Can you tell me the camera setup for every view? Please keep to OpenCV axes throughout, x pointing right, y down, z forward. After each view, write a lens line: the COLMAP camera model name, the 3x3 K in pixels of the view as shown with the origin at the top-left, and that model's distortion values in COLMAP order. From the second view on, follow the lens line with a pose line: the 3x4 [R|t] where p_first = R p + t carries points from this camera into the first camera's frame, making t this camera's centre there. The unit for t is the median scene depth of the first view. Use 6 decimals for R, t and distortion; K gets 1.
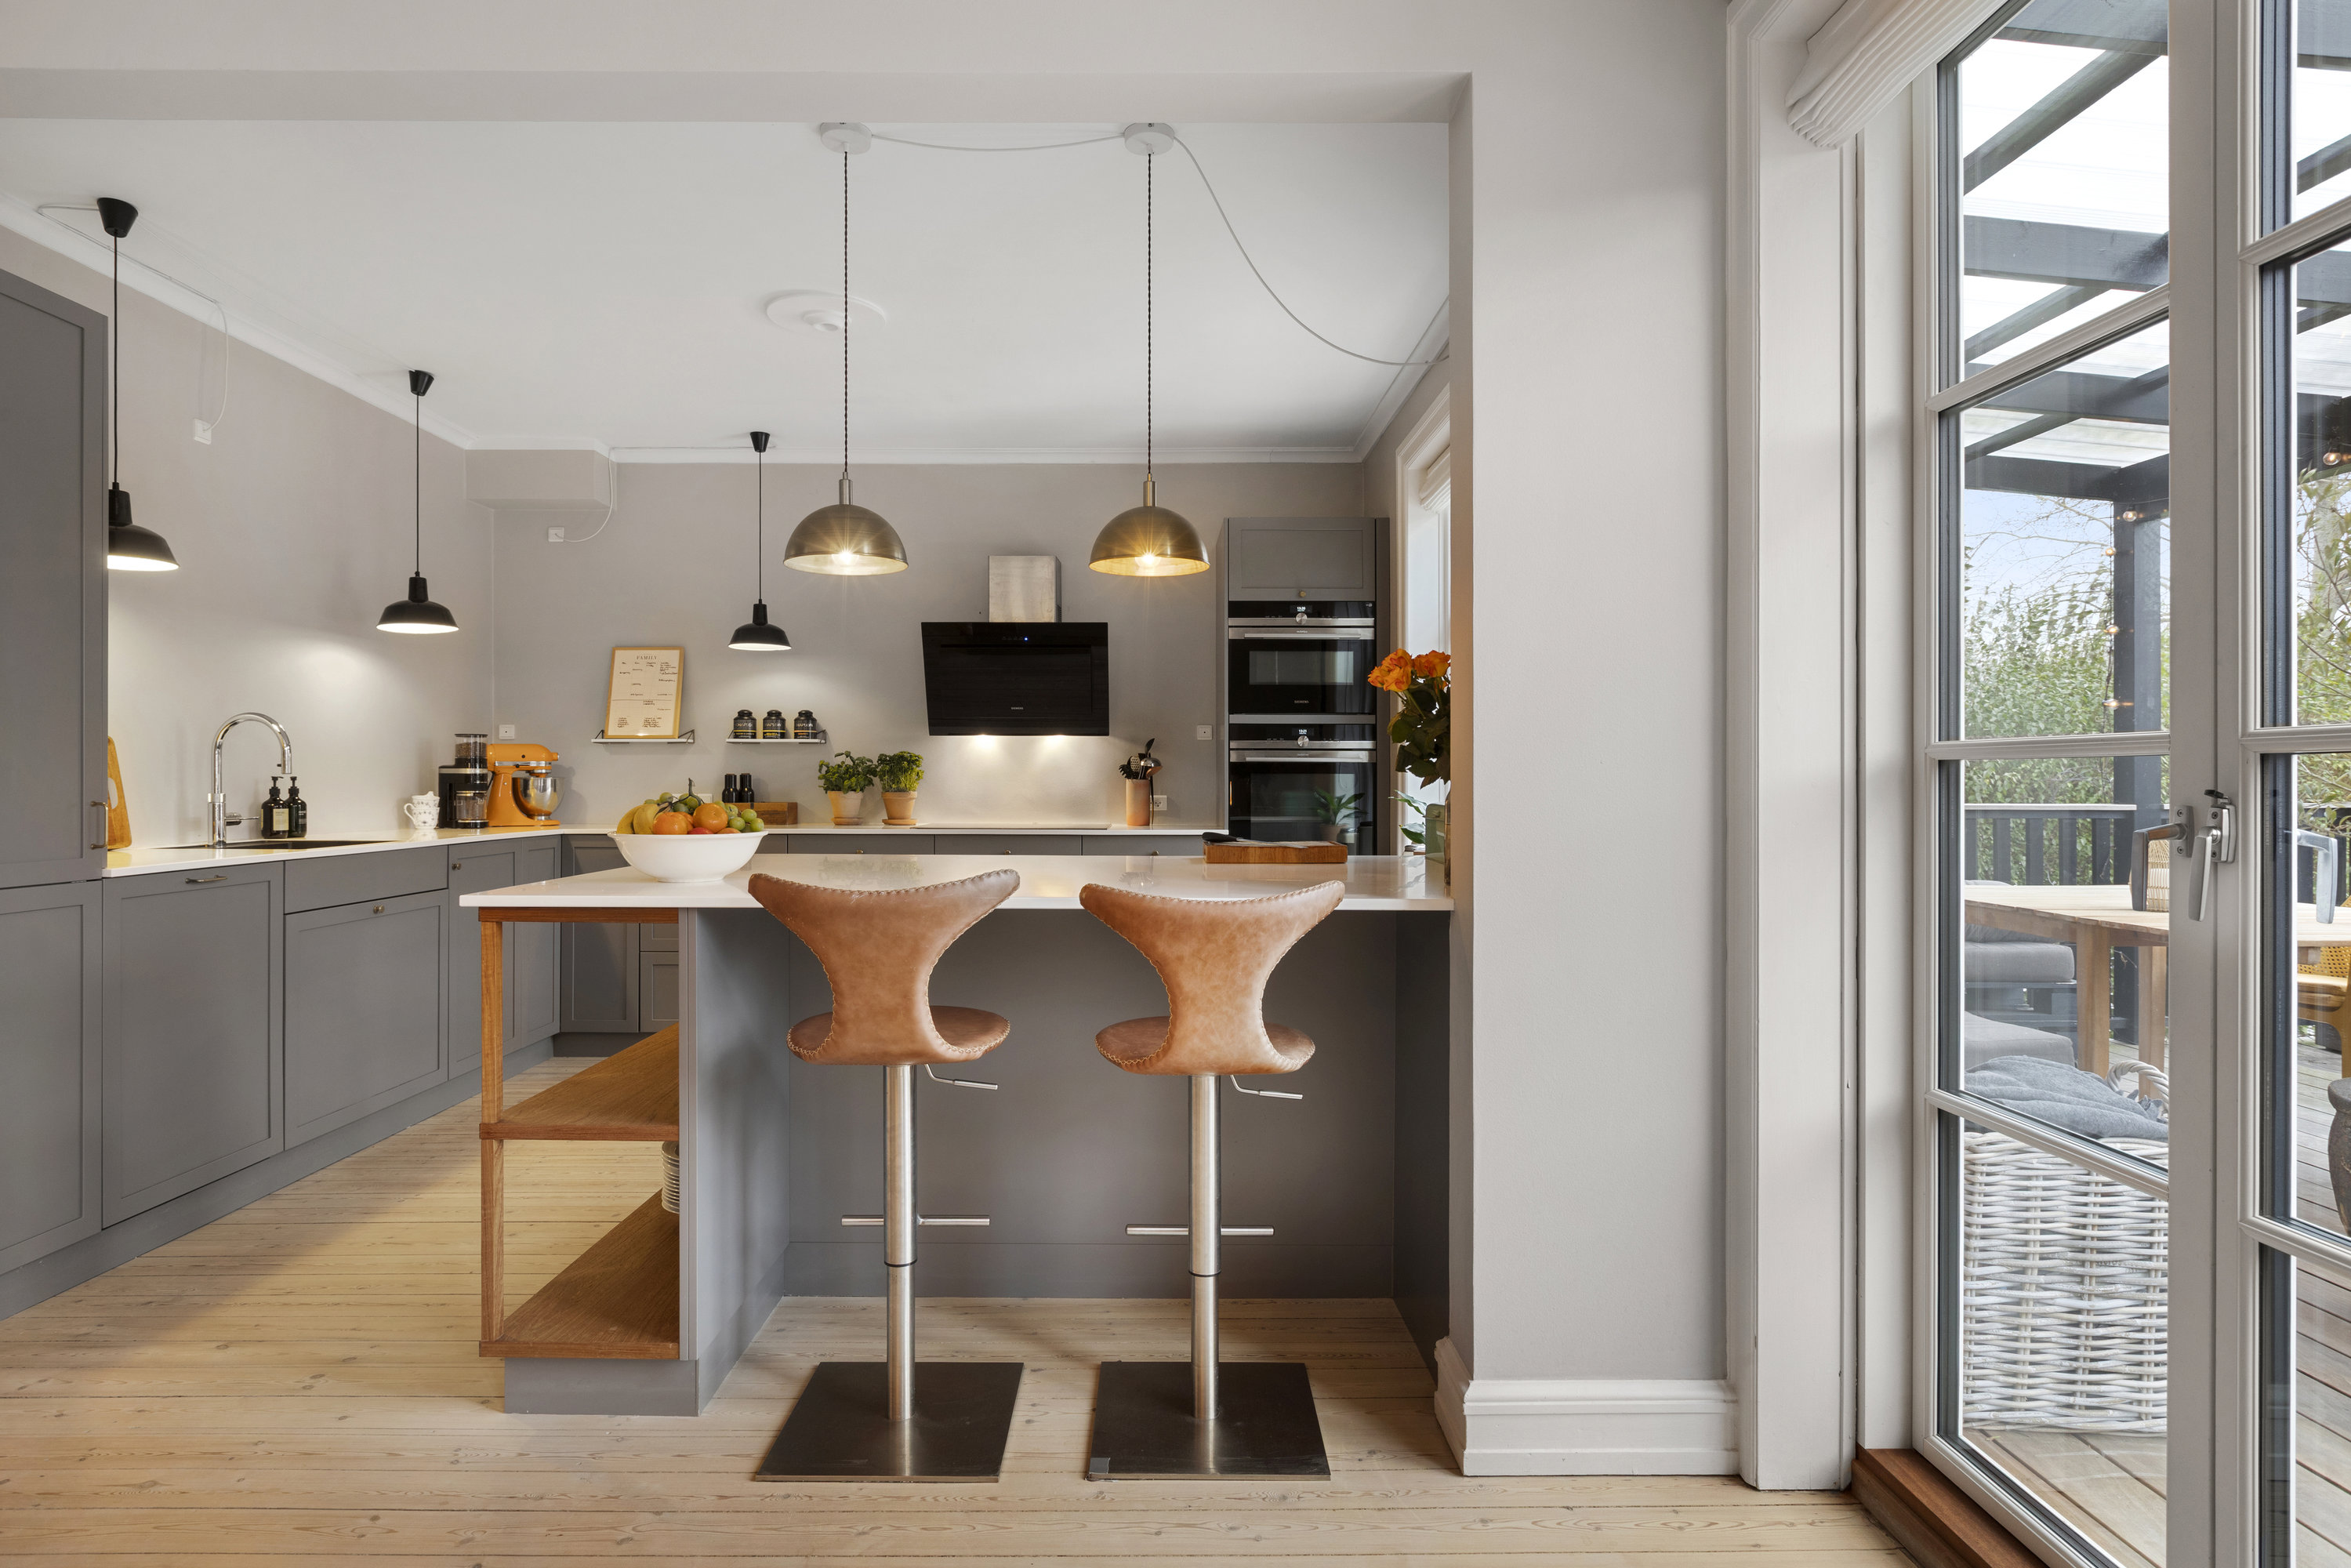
lens RADIAL K [[1265.3, 0, 1172.0], [0, 1265.3, 775.4], [0, 0, 1]] dist [0.002879, 0.000317]
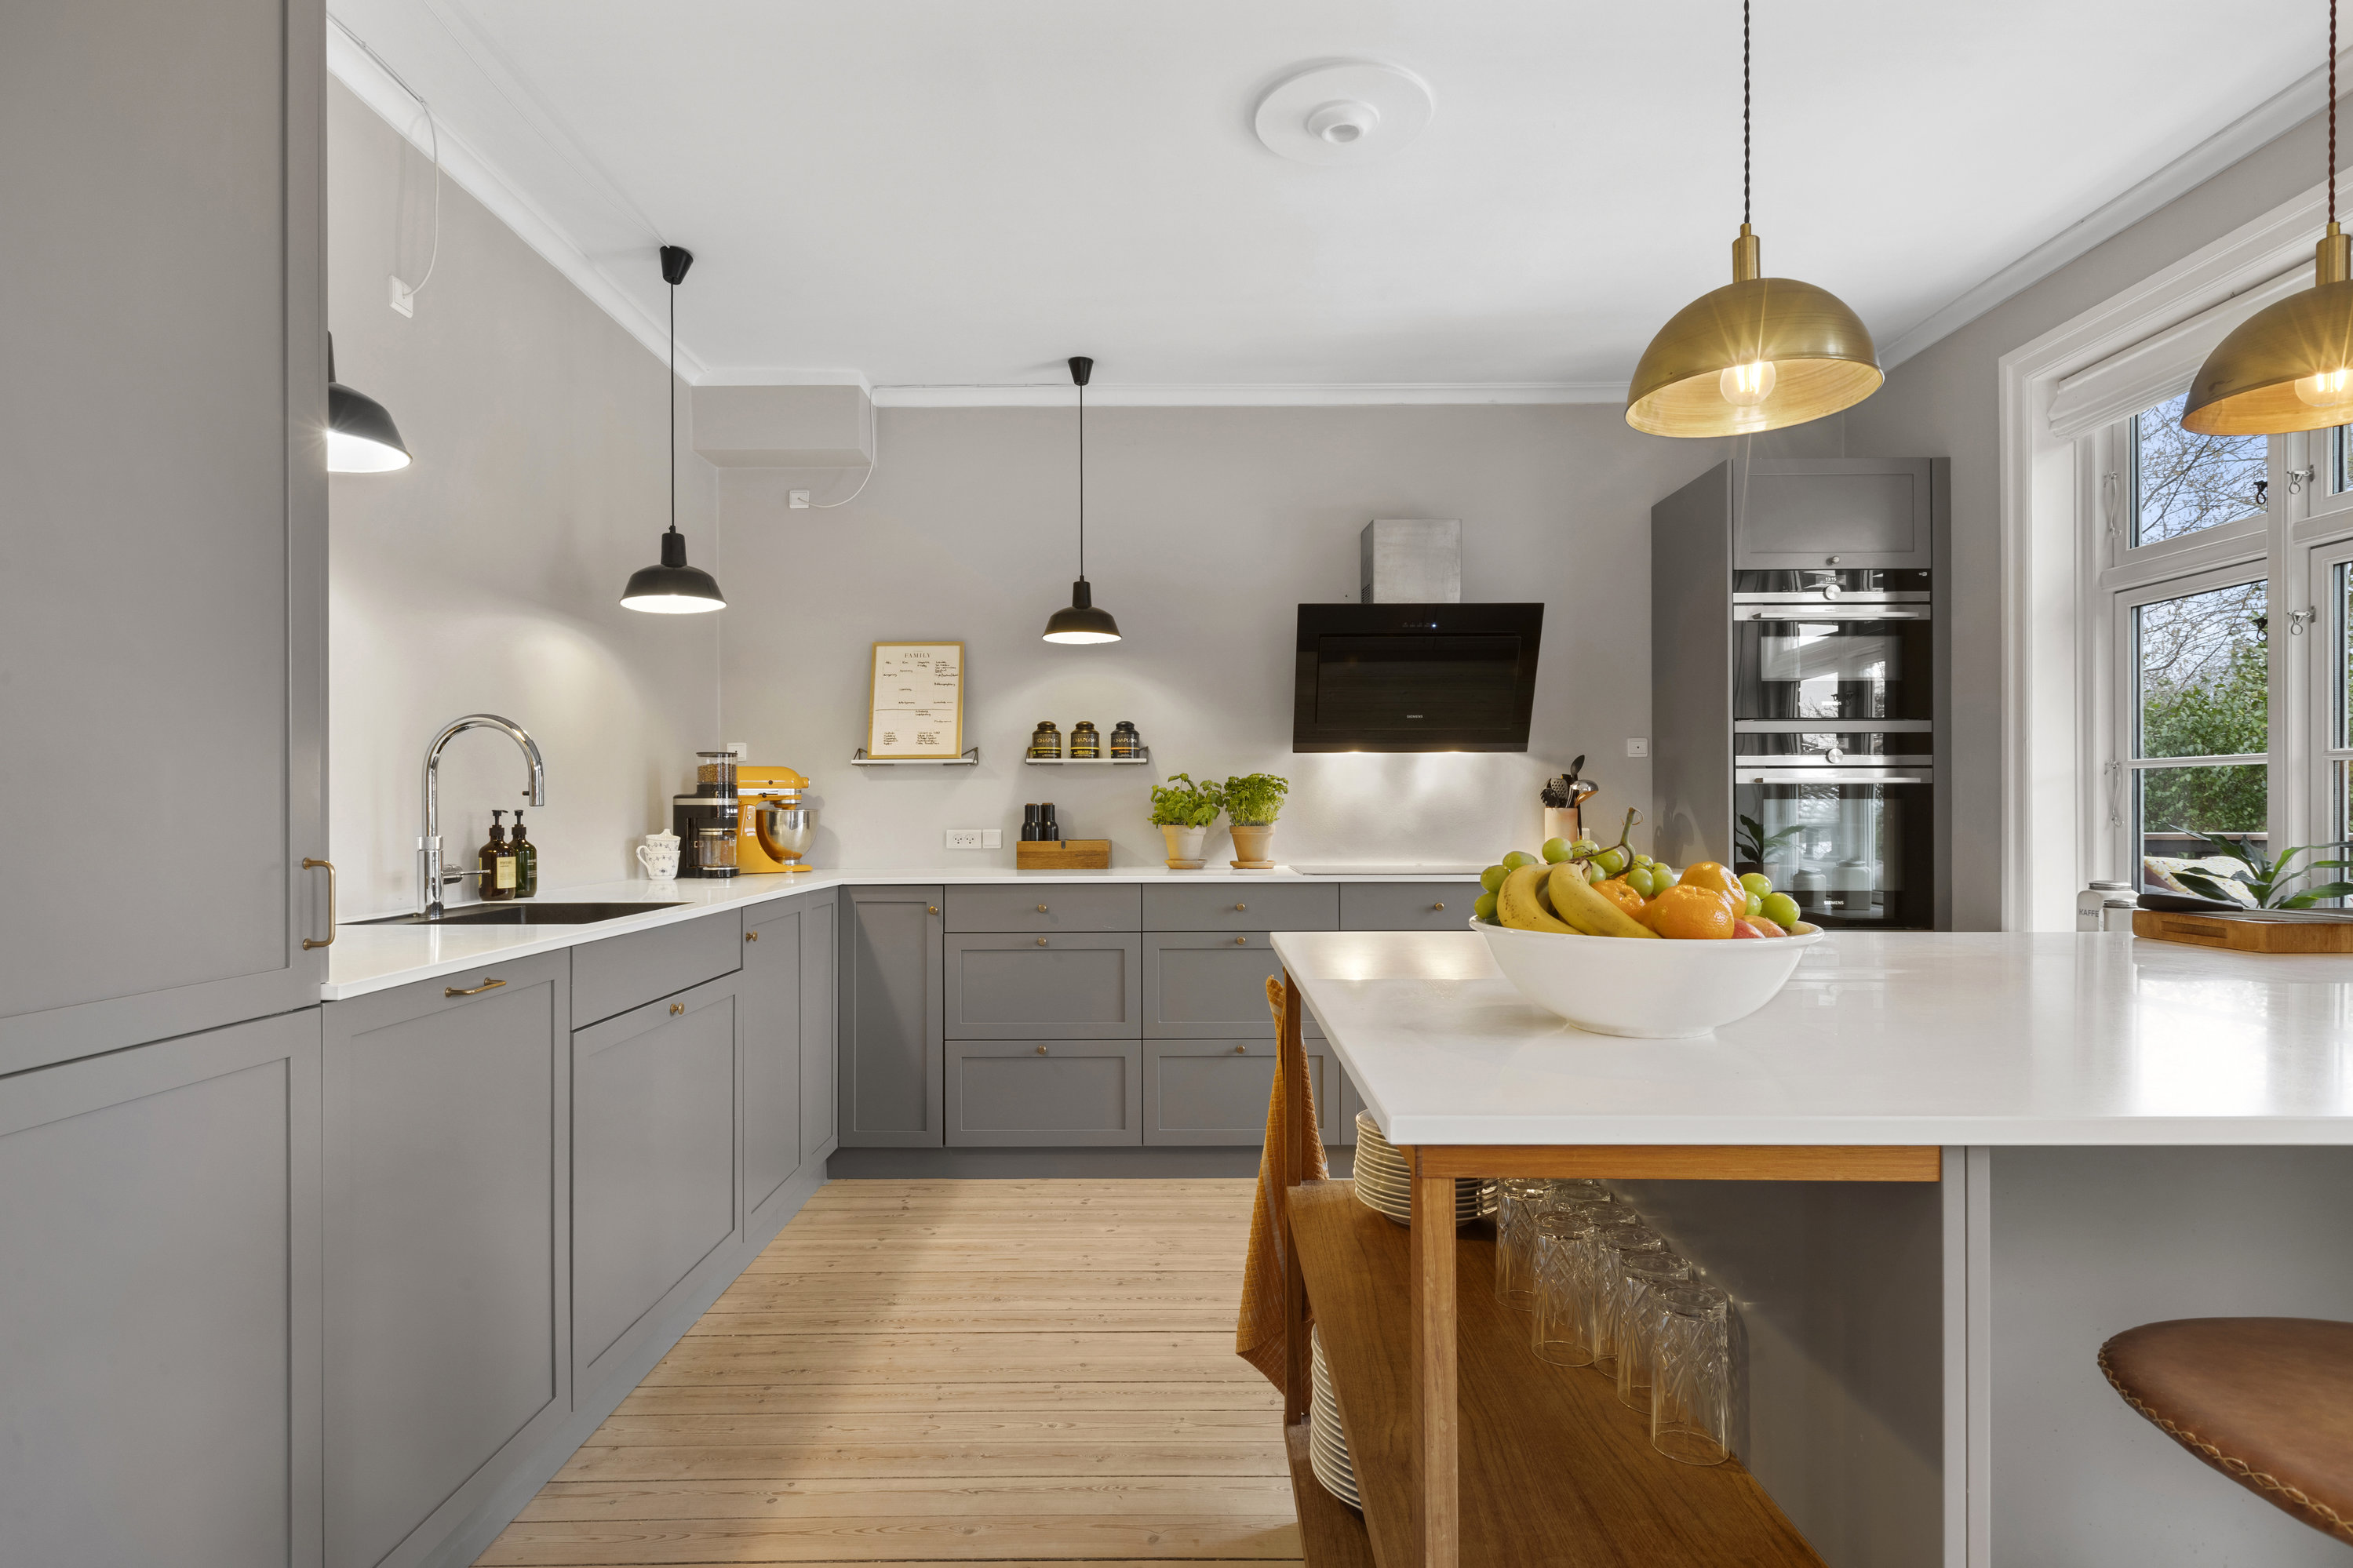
lens RADIAL K [[1192.1, 0, 1182.3], [0, 1192.1, 801.4], [0, 0, 1]] dist [0.004216, -0.004410]
pose [[0.999955, -0.005554, 0.007685, -0.270905], [0.005583, 0.999978, -0.003699, 0.000593], [-0.007664, 0.003742, 0.999964, 0.277163]]
